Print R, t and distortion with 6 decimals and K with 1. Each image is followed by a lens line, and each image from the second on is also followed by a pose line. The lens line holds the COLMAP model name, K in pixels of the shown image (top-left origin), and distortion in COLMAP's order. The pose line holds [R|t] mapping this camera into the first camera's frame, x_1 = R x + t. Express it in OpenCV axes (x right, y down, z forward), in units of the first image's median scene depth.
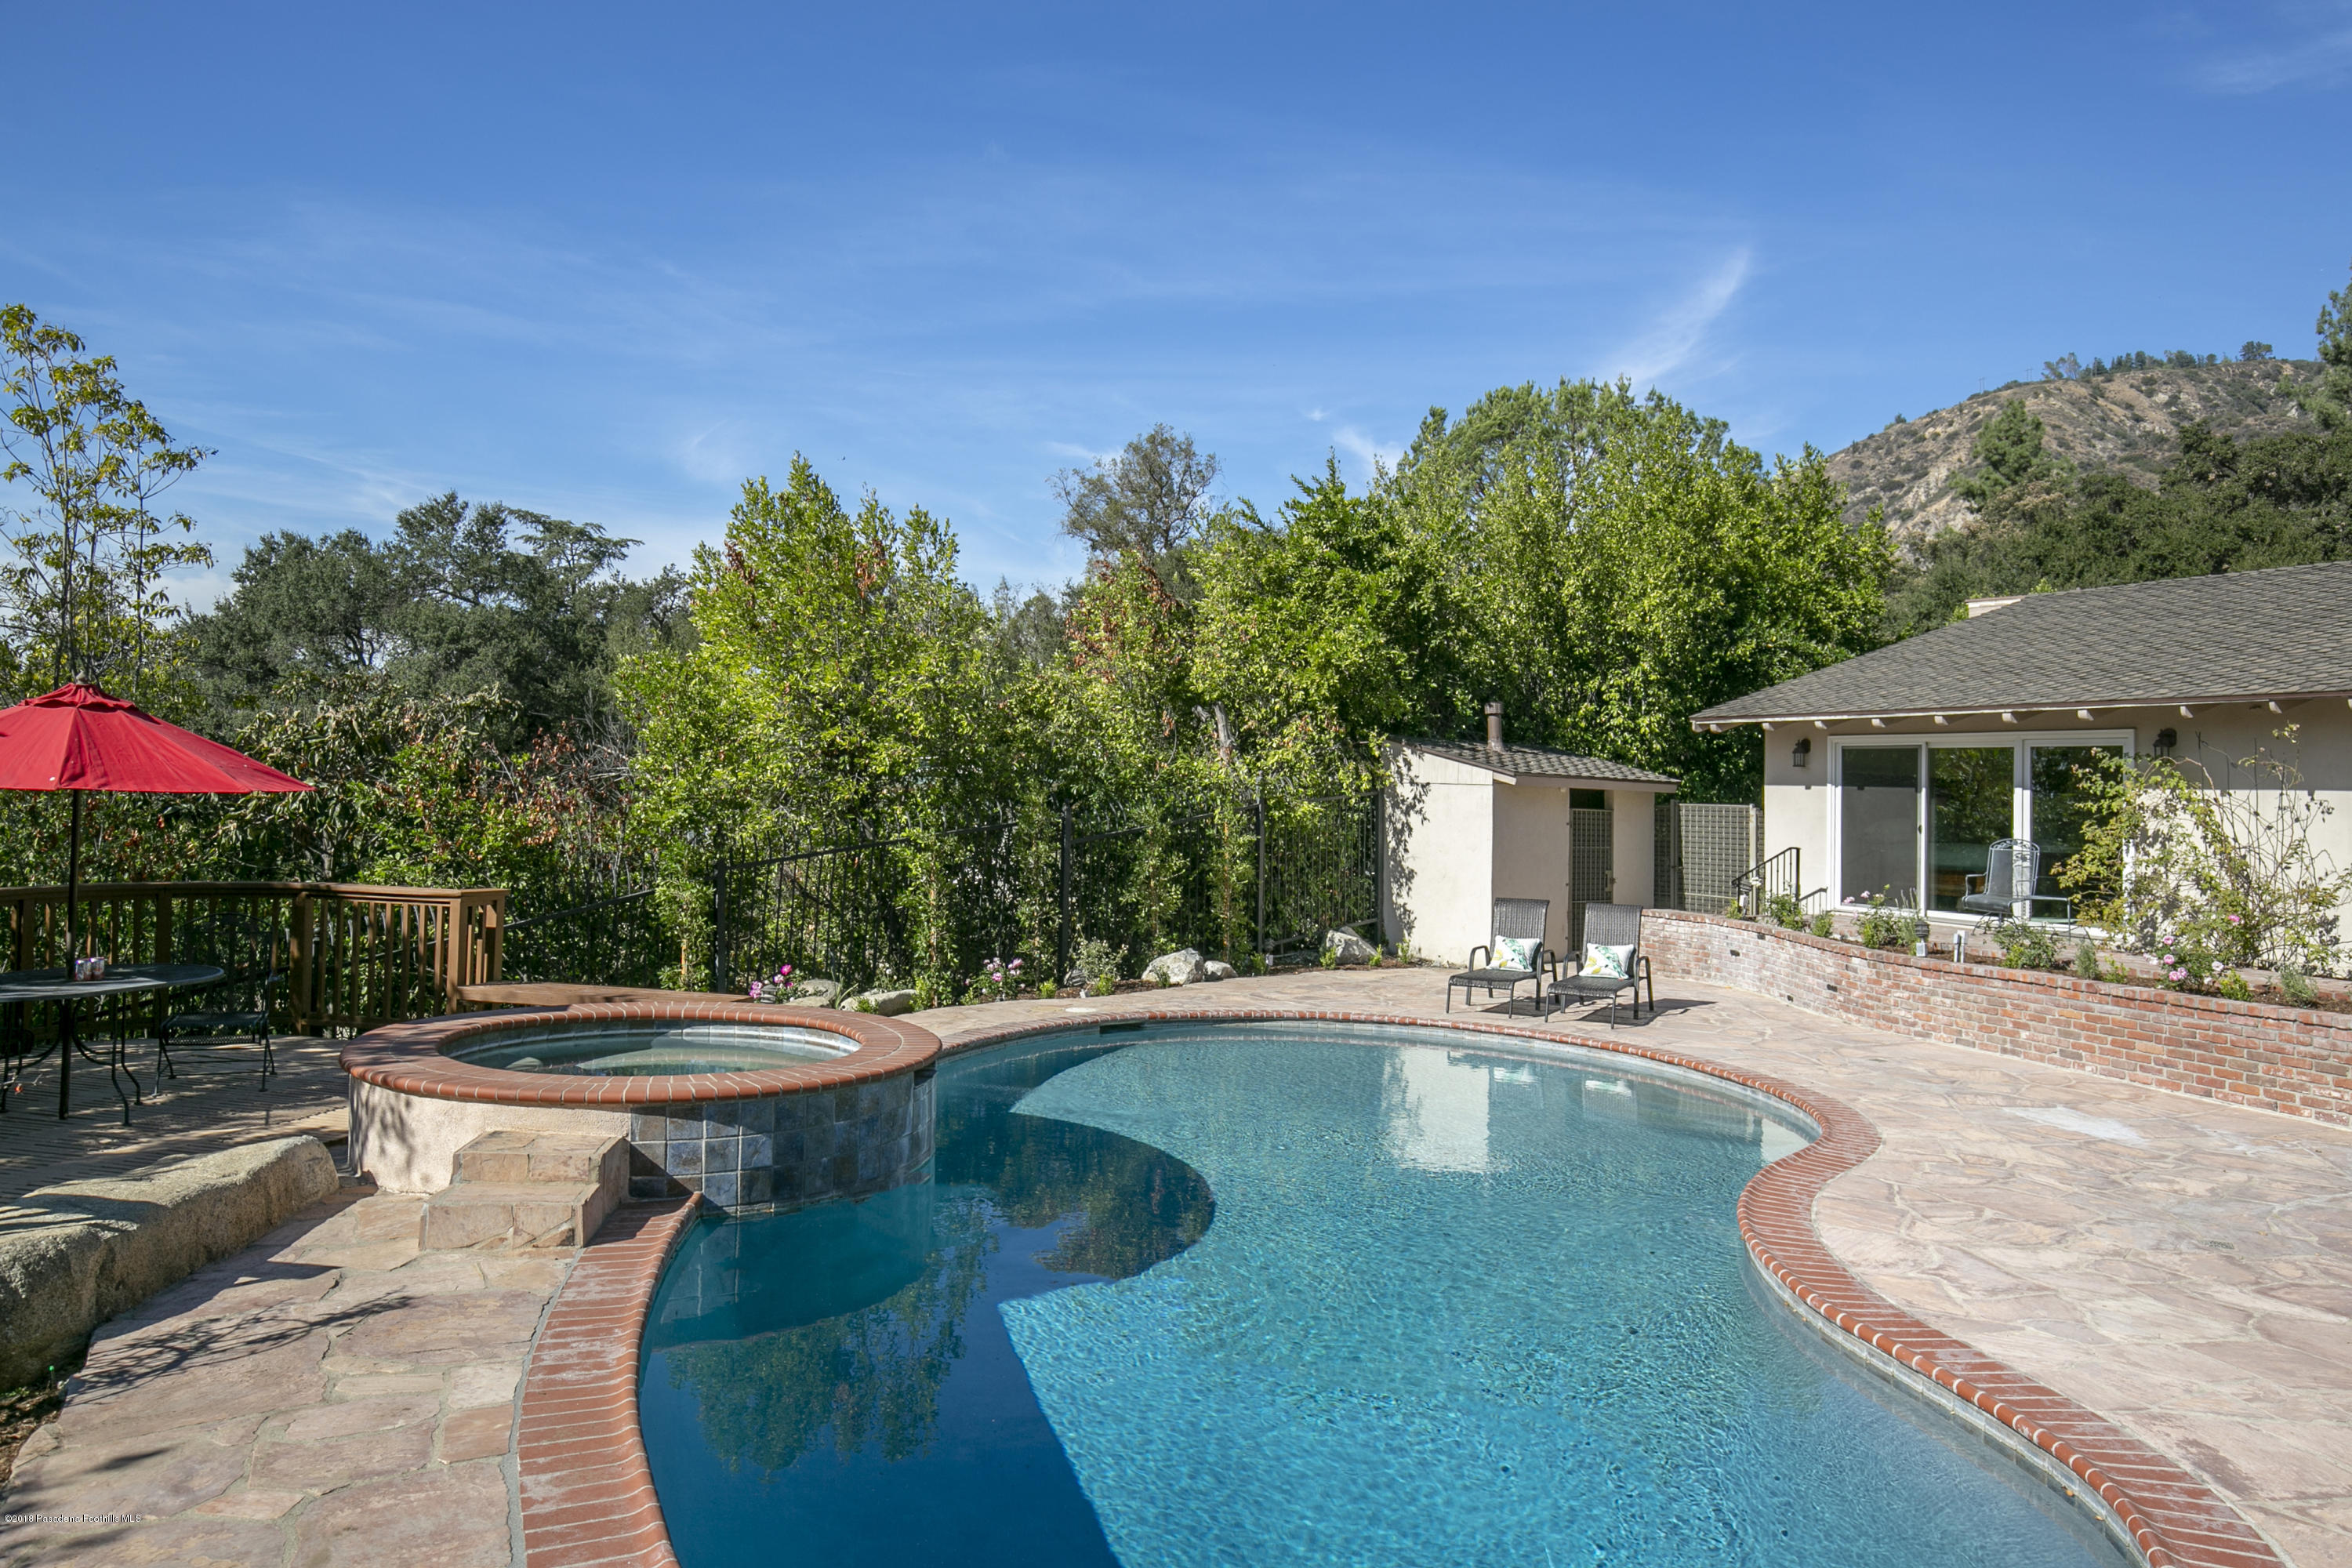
lens RADIAL K [[1566.4, 0, 1252.9], [0, 1566.4, 779.5], [0, 0, 1]] dist [-0.006133, -0.004804]
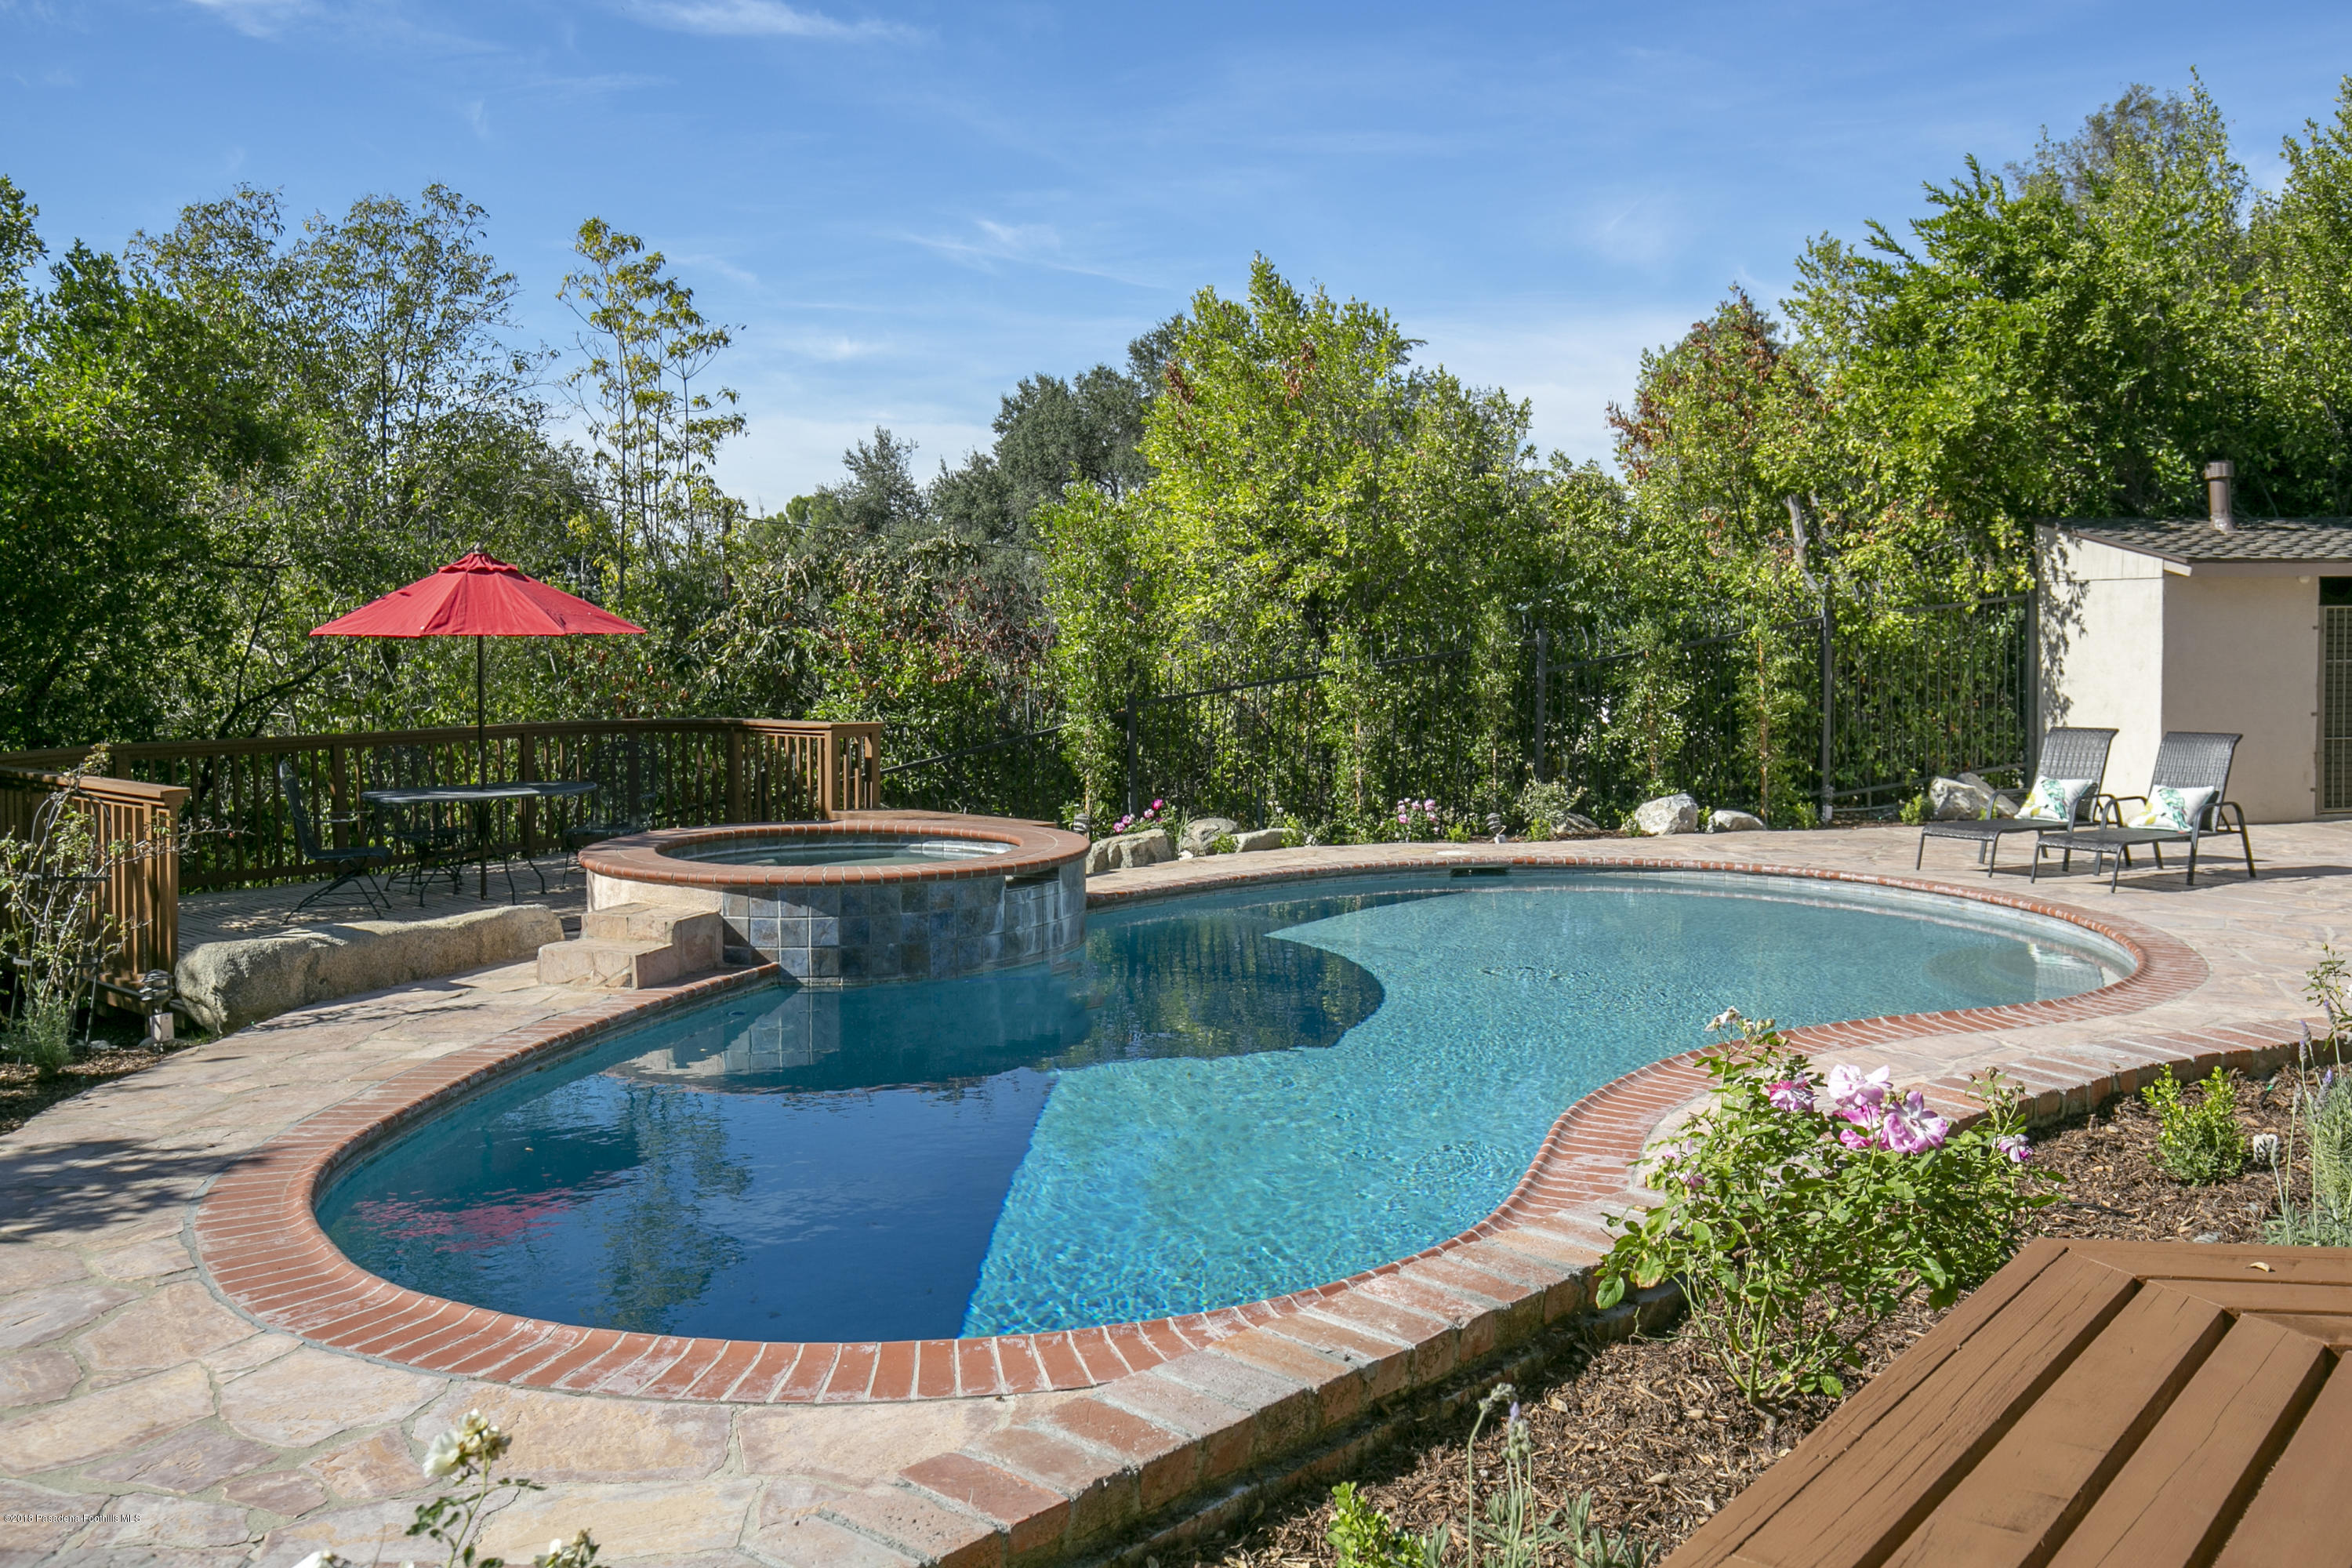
lens RADIAL K [[2000.5, 0, 1175.9], [0, 2000.5, 720.6], [0, 0, 1]] dist [0.030663, 0.005165]
pose [[0.858863, -0.013283, -0.512034, 0.302430], [0.040209, 0.998327, 0.041547, 0.015597], [0.510625, -0.056272, 0.857960, -0.052646]]
